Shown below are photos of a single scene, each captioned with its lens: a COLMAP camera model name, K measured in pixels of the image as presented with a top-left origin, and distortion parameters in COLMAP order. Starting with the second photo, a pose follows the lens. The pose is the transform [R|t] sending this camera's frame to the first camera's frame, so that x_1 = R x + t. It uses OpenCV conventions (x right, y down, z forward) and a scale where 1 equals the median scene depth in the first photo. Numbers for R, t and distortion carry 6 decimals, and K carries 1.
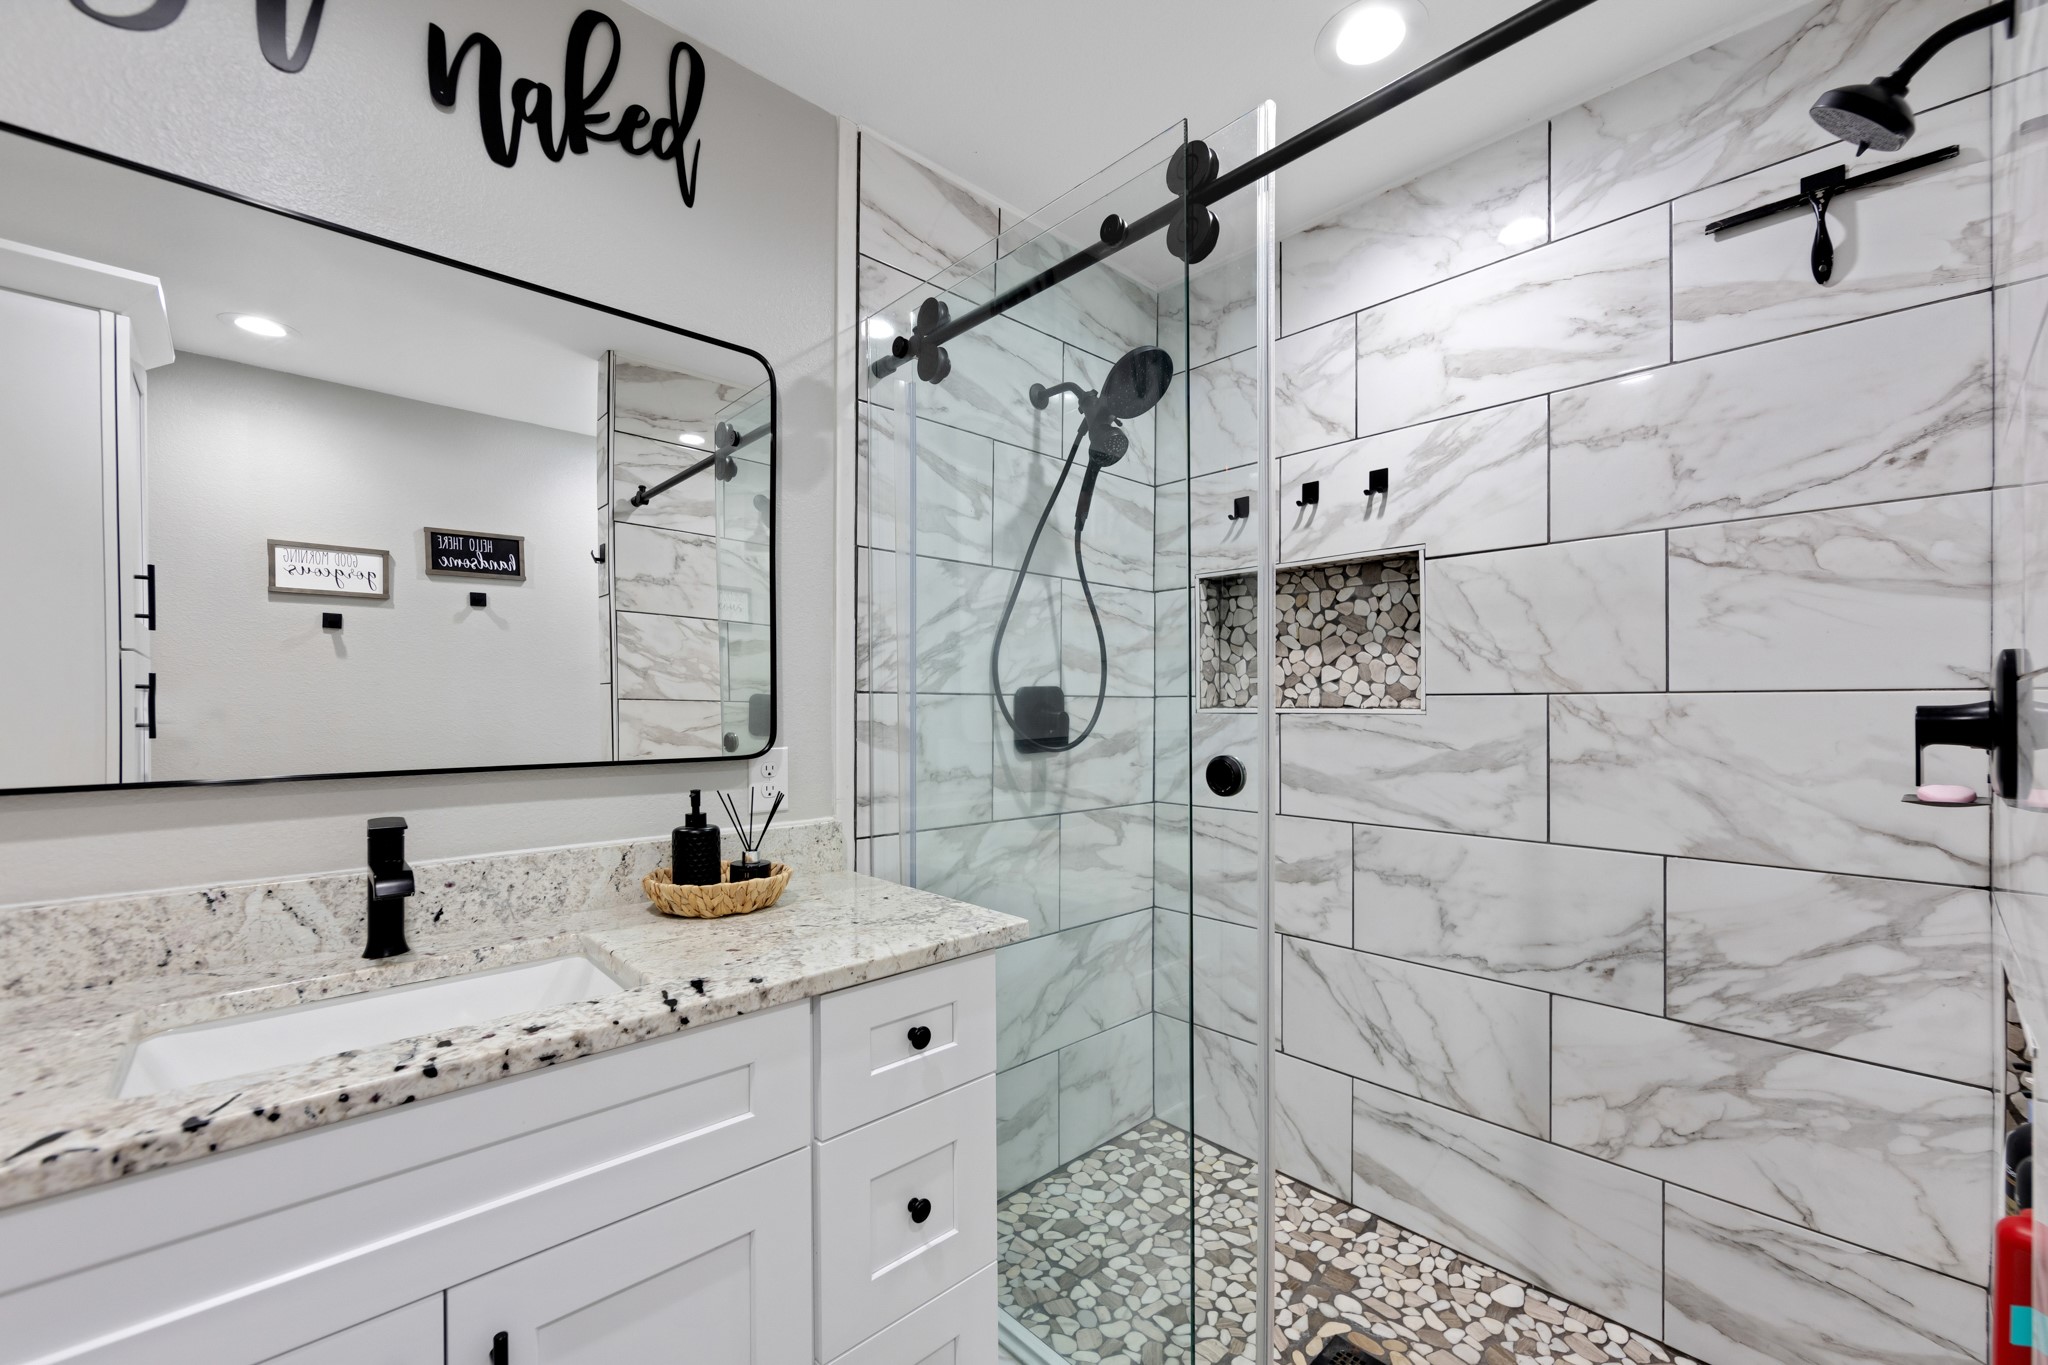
lens RADIAL K [[805.4, 0, 1007.7], [0, 805.4, 700.0], [0, 0, 1]] dist [-0.002437, 0.000820]
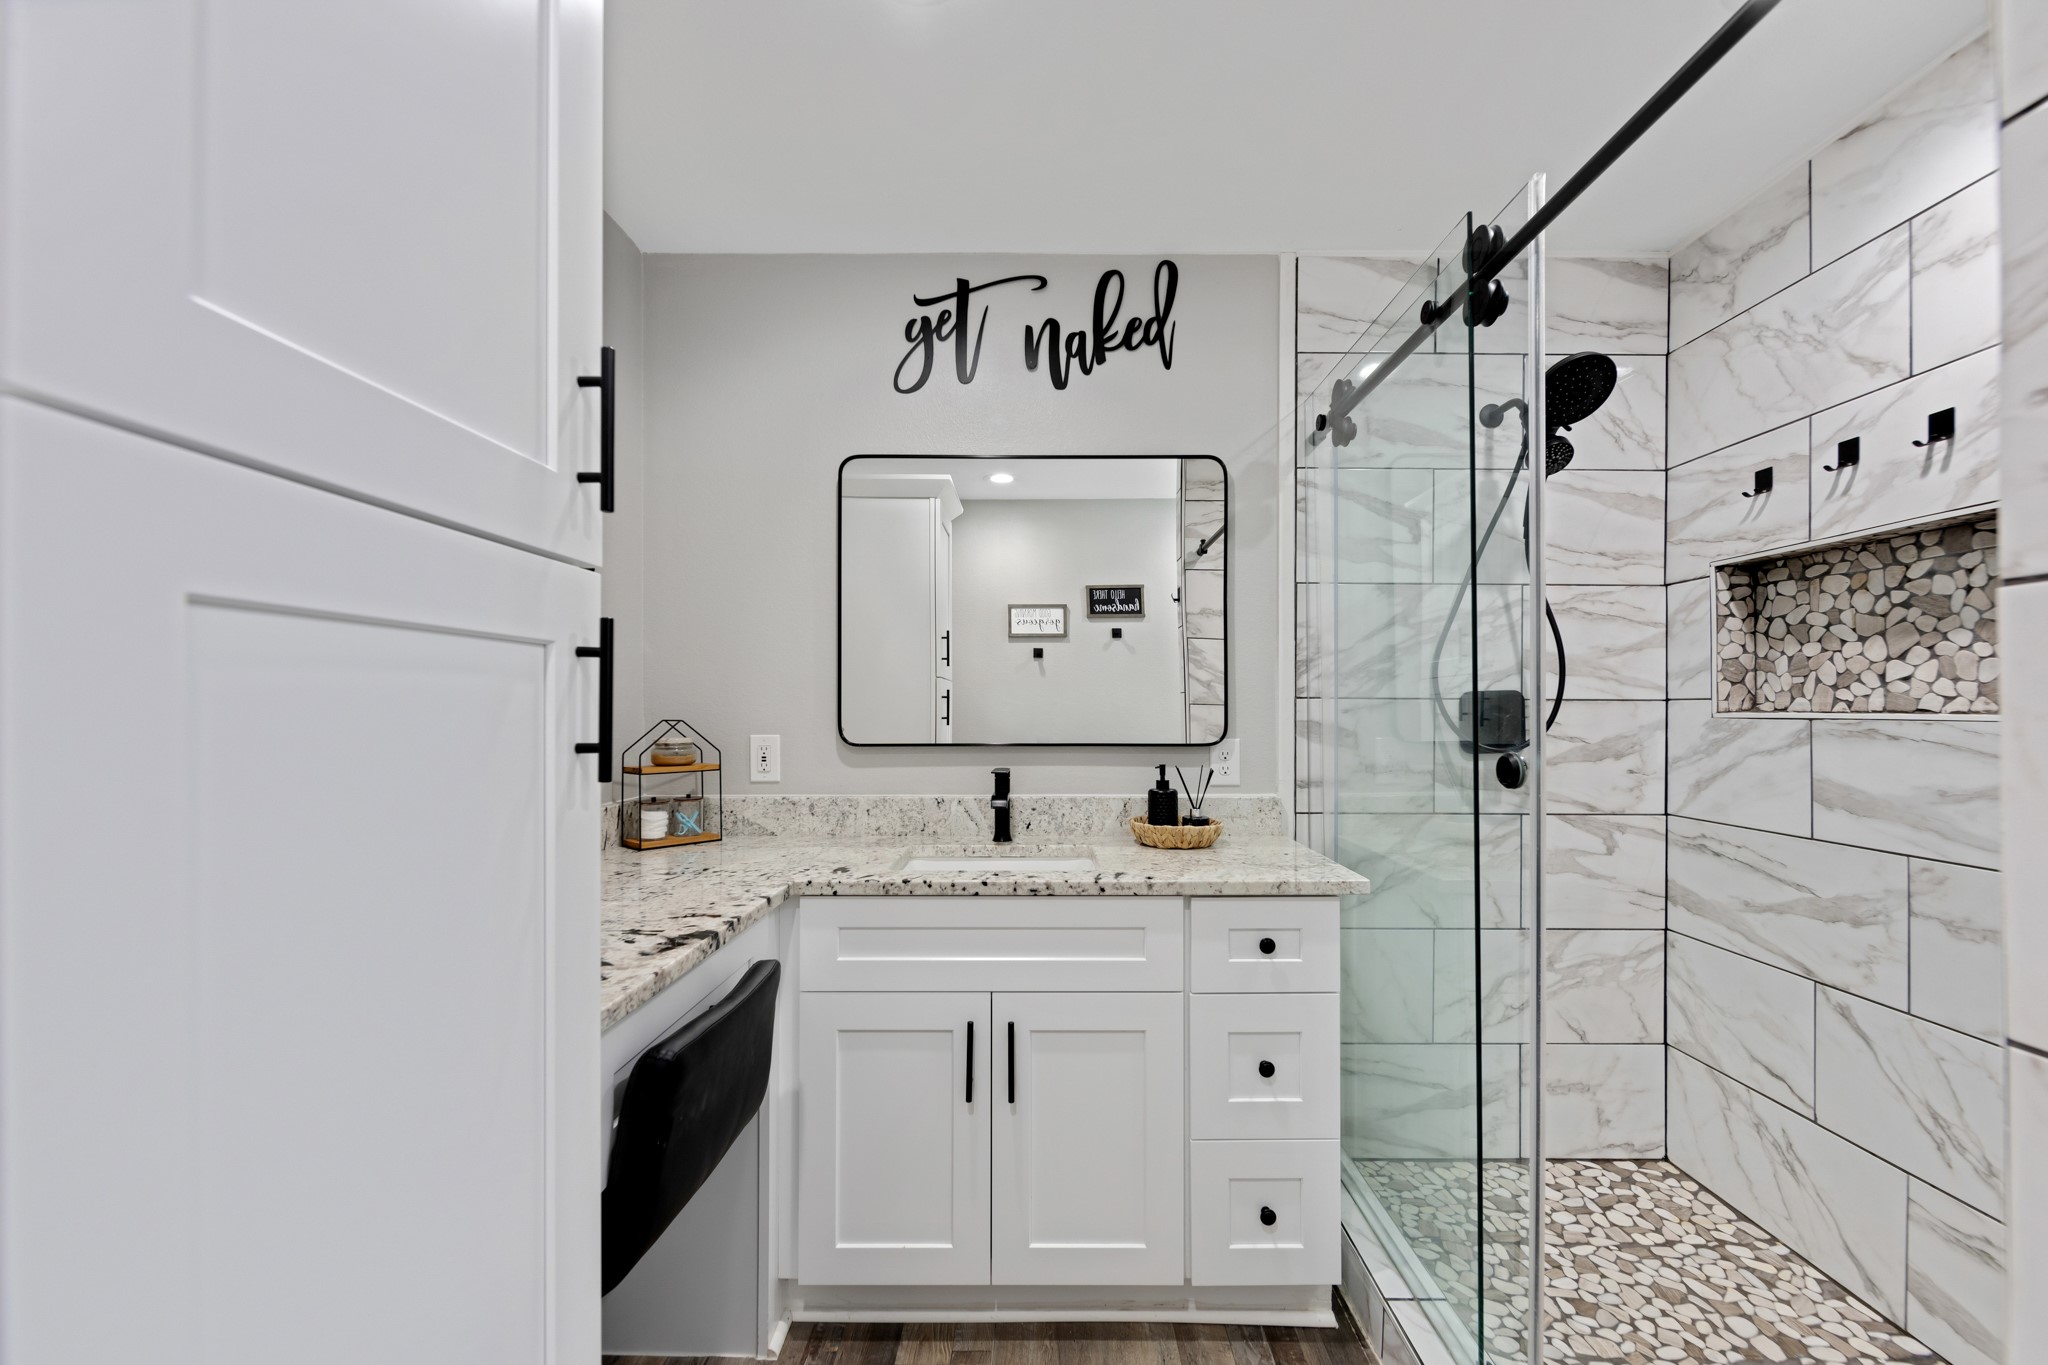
lens RADIAL K [[805.4, 0, 1046.4], [0, 805.4, 696.9], [0, 0, 1]] dist [-0.002437, 0.000820]
pose [[0.724170, -0.007211, -0.689584, 0.367727], [0.003521, 0.999971, -0.006759, -0.003776], [0.689612, 0.002466, 0.724174, -0.176999]]
